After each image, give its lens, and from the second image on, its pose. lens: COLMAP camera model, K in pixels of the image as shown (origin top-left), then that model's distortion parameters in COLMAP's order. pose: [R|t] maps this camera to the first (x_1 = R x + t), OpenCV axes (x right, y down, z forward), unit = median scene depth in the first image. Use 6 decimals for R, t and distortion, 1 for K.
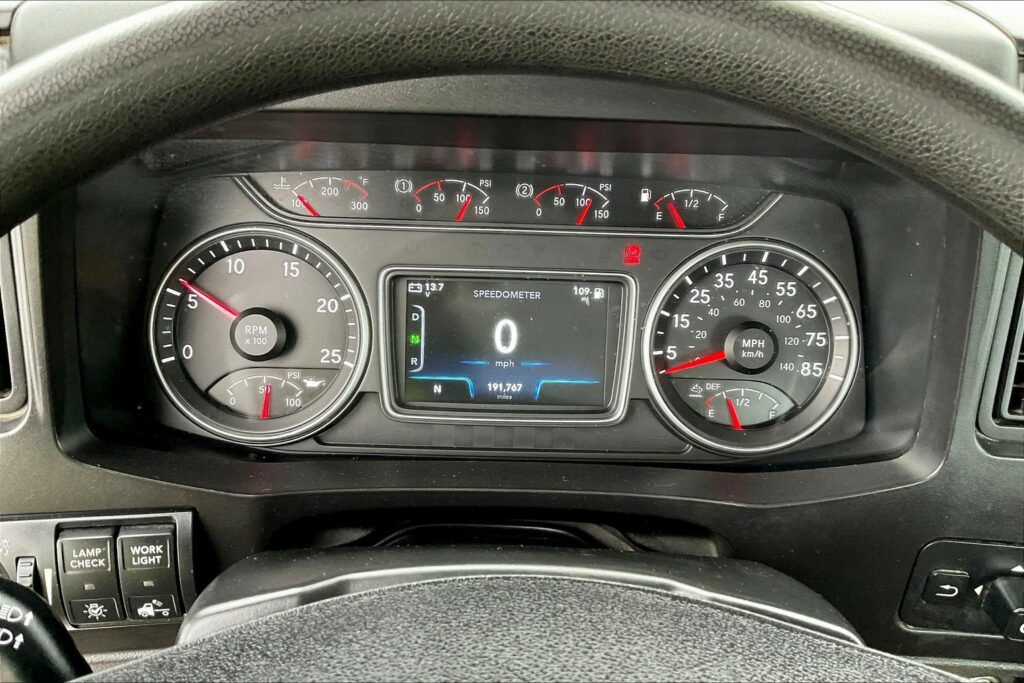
lens RADIAL K [[840.5, 0, 501.0], [0, 840.5, 338.9], [0, 0, 1]] dist [0.096796, -0.185305]
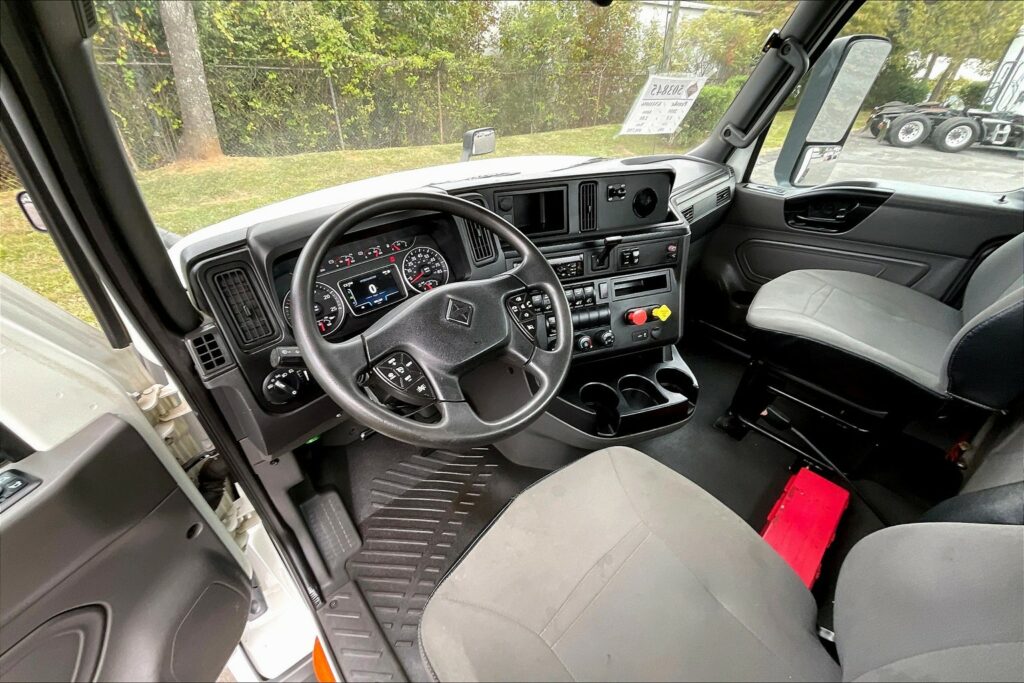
lens RADIAL K [[415.8, 0, 512.0], [0, 415.8, 341.5], [0, 0, 1]] dist [-0.000116, 0.000188]
pose [[0.737945, -0.419539, 0.528606, -0.661397], [0.441735, 0.892453, 0.091642, 0.334476], [-0.510203, 0.165877, 0.843906, -0.968713]]
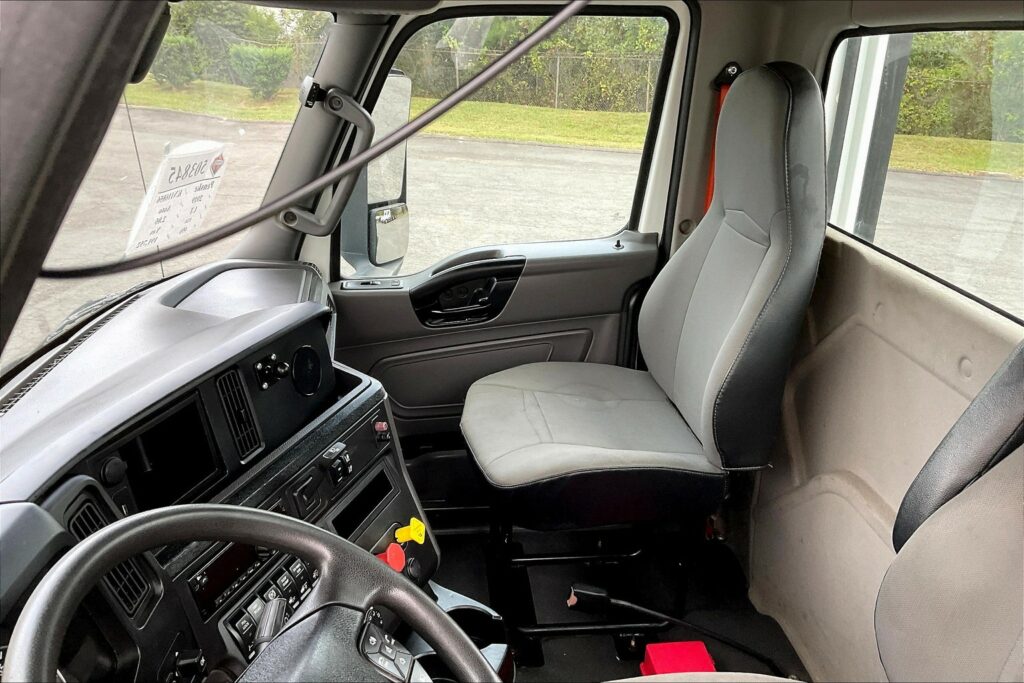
lens RADIAL K [[840.5, 0, 501.0], [0, 840.5, 338.9], [0, 0, 1]] dist [0.096796, -0.185305]
pose [[-0.079695, -0.384180, 0.919812, -1.069382], [0.610841, 0.710375, 0.349629, -0.515843], [-0.787732, 0.589722, 0.178060, -0.500071]]
